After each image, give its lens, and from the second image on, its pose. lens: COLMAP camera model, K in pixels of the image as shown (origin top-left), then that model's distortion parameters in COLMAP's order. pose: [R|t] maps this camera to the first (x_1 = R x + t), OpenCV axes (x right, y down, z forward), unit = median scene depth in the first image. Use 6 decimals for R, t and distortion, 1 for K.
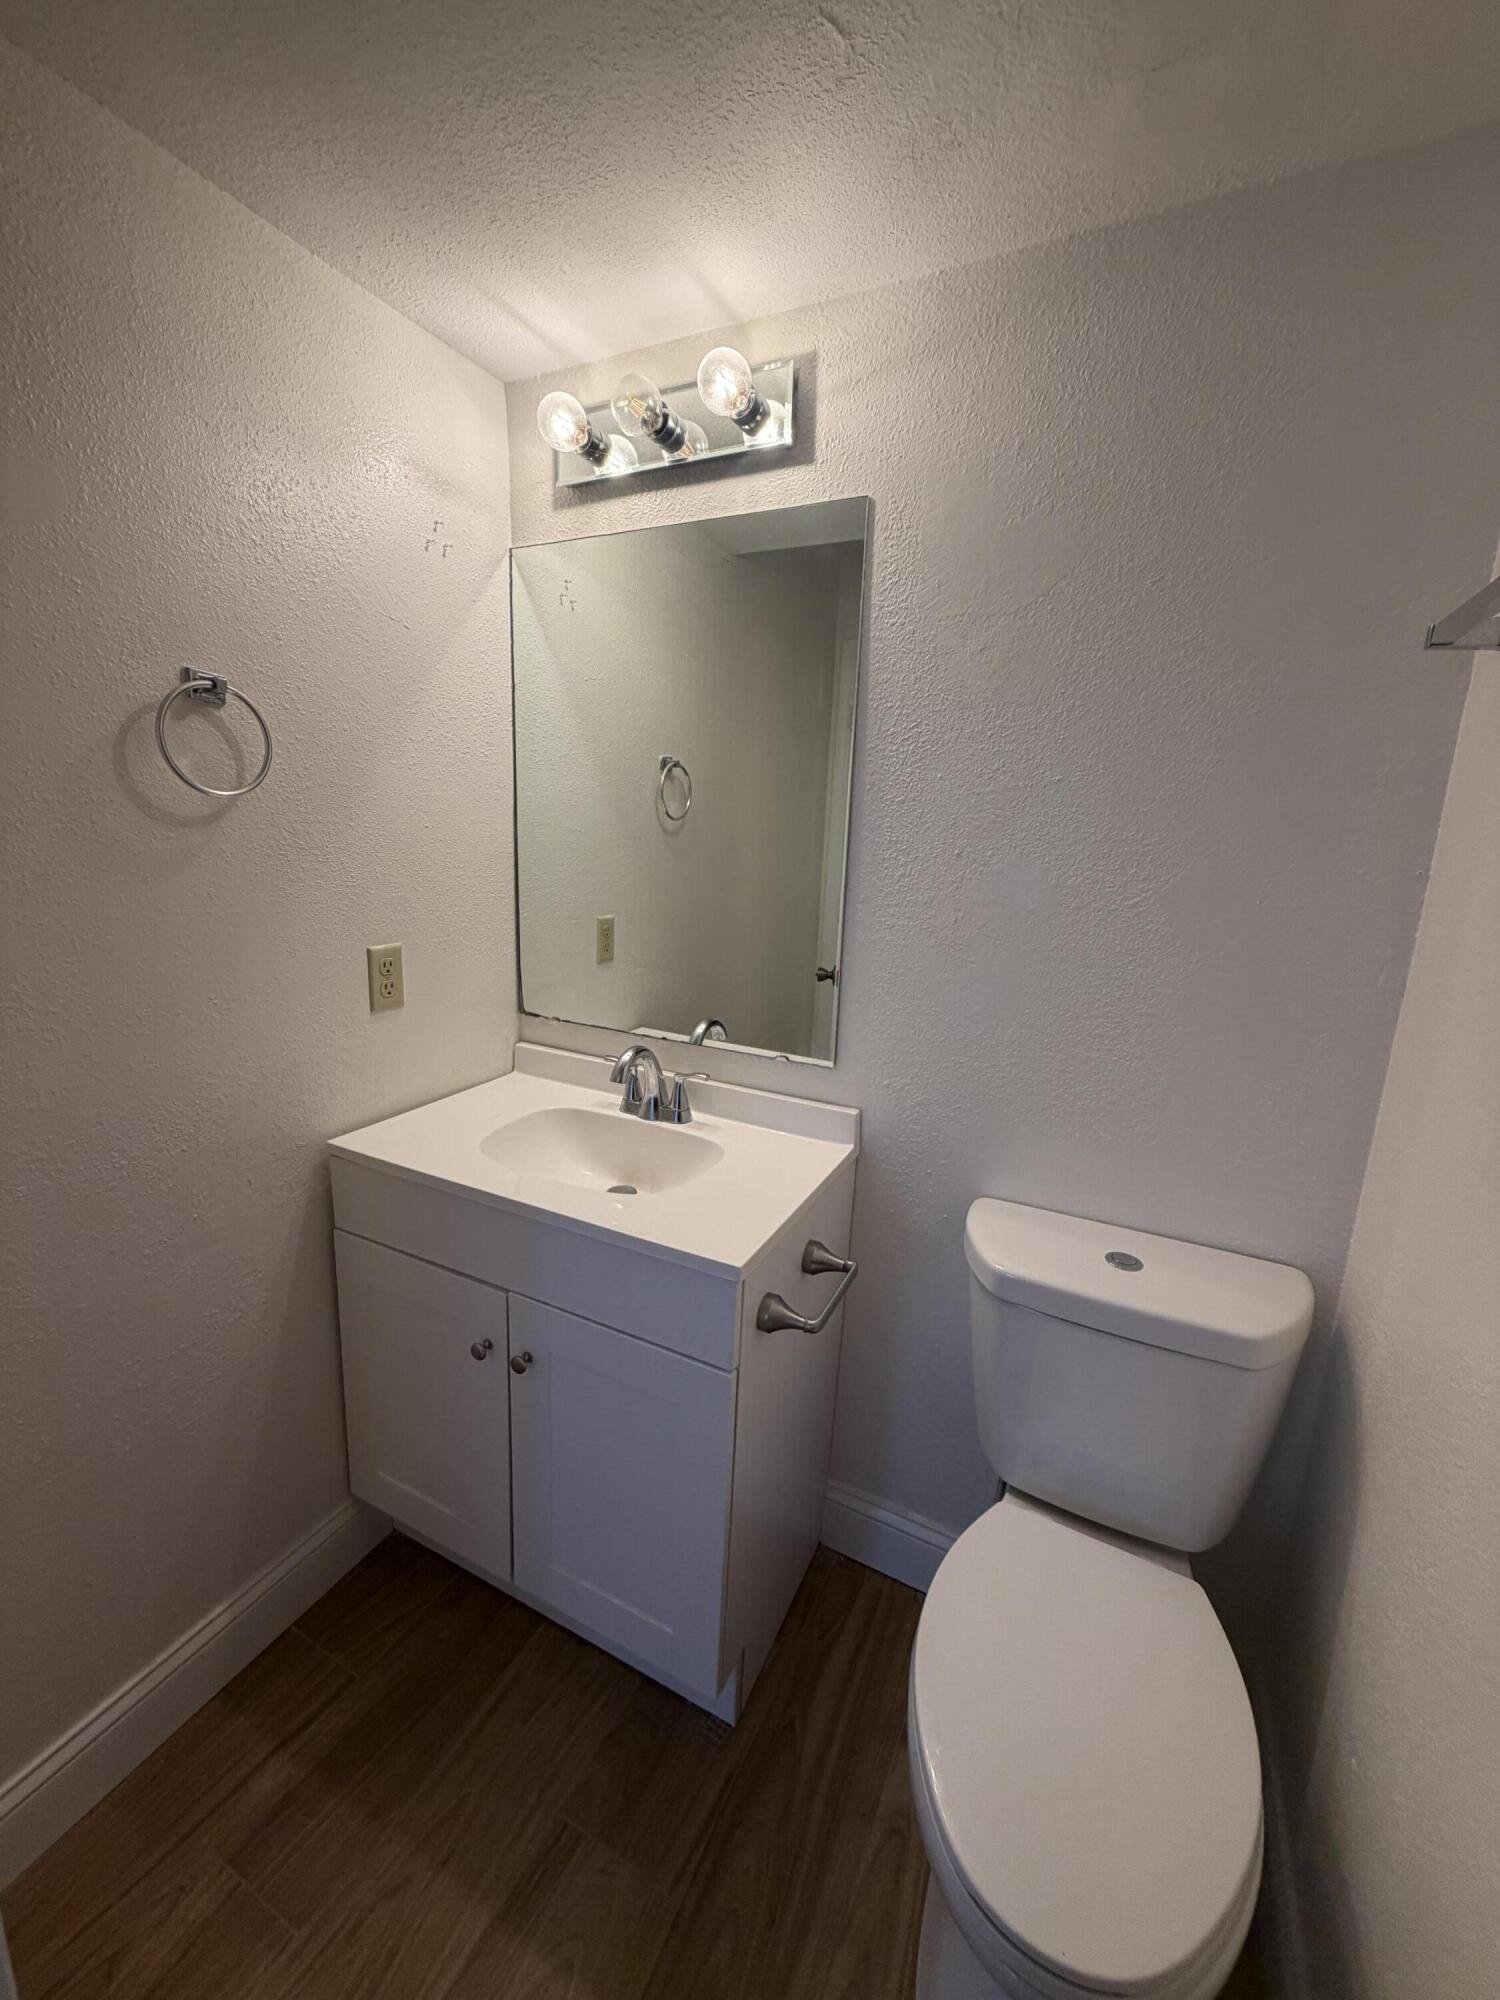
lens RADIAL K [[798.8, 0, 750.0], [0, 798.8, 1000.0], [0, 0, 1]] dist [-0.001700, 0.000090]
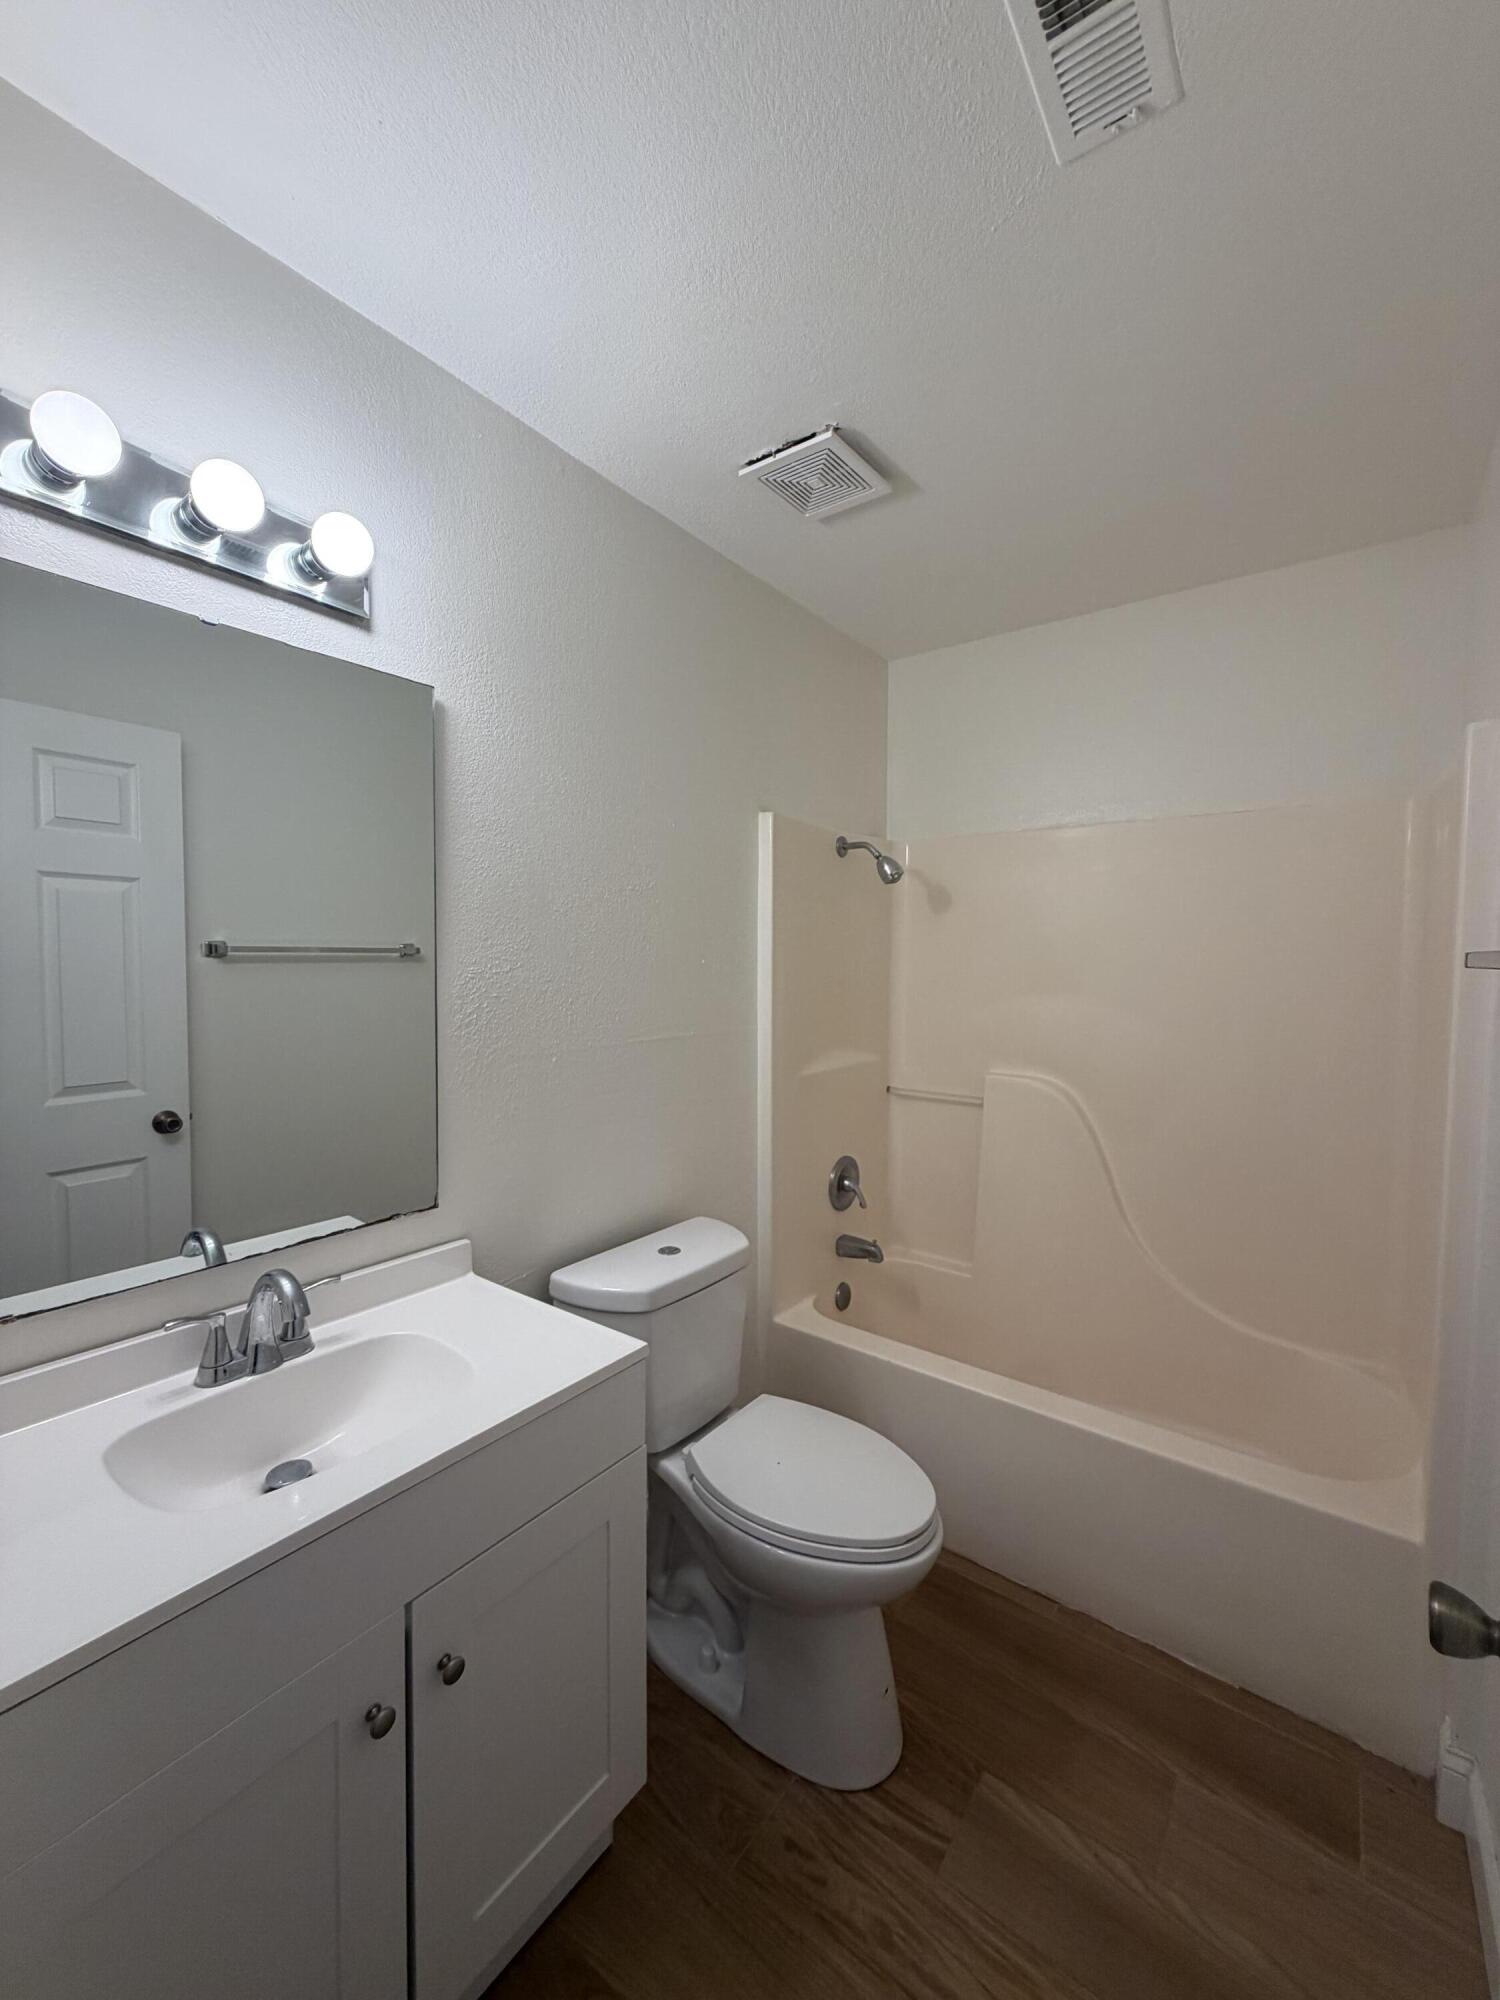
lens RADIAL K [[798.8, 0, 750.0], [0, 798.8, 1000.0], [0, 0, 1]] dist [-0.001700, 0.000090]
pose [[0.188284, -0.070359, 0.979591, -0.730721], [0.209643, 0.977321, 0.029901, -0.109355], [-0.959478, 0.199735, 0.198764, 0.364650]]
